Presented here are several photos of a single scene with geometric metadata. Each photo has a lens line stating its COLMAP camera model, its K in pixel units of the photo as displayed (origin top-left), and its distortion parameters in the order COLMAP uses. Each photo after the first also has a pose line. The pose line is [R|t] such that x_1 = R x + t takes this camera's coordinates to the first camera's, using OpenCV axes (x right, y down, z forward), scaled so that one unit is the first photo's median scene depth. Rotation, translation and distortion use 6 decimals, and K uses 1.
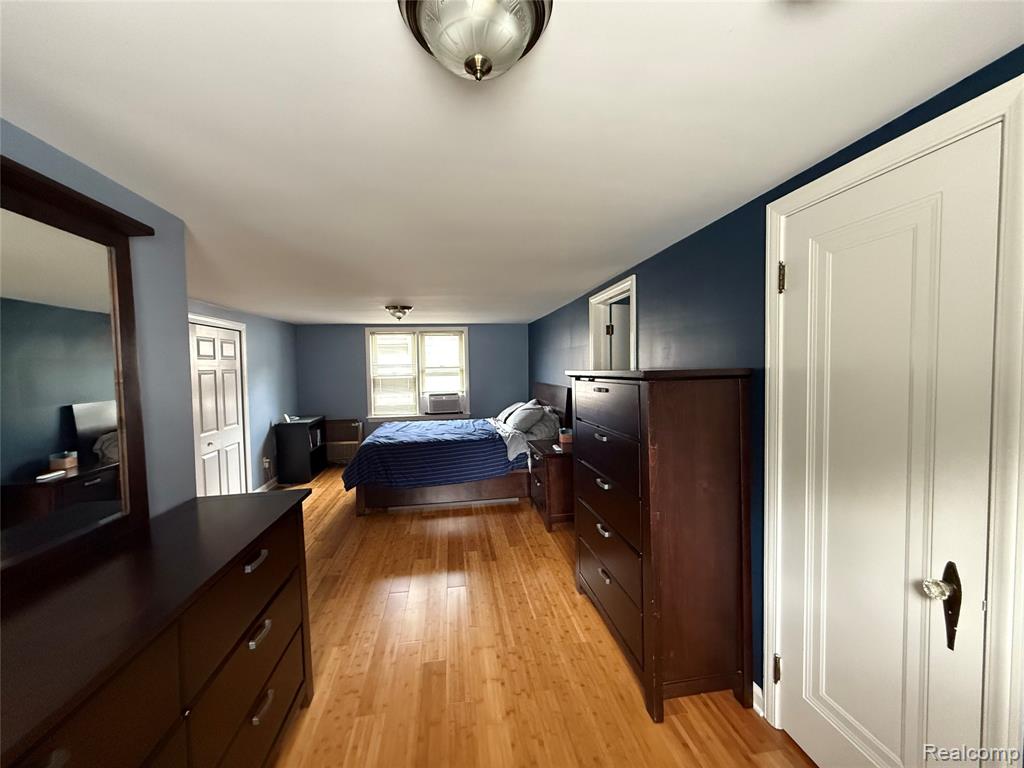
lens RADIAL K [[412.7, 0, 513.7], [0, 412.7, 385.6], [0, 0, 1]] dist [0.002449, 0.000122]
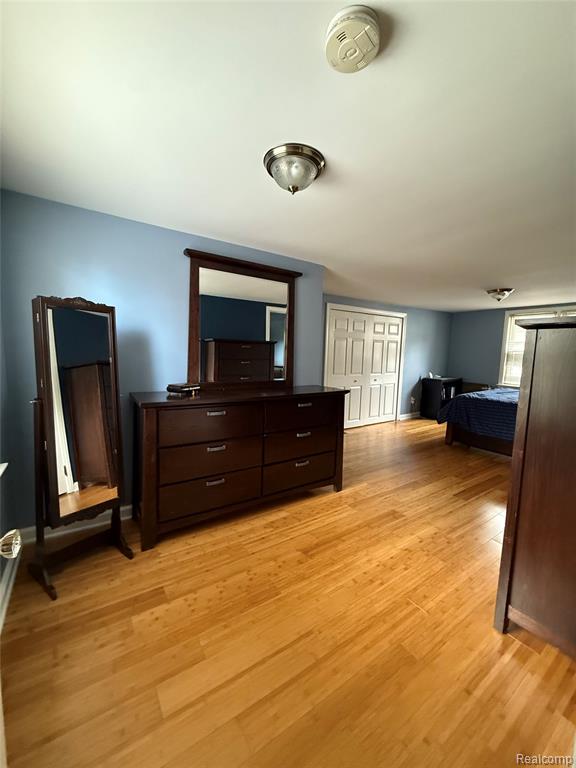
lens RADIAL K [[309.5, 0, 286.7], [0, 309.5, 383.5], [0, 0, 1]] dist [0.002449, 0.000122]
pose [[0.428550, 0.128494, -0.894334, 0.316719], [-0.077612, 0.991412, 0.105252, 0.037976], [0.900178, 0.024305, 0.434843, 0.033936]]
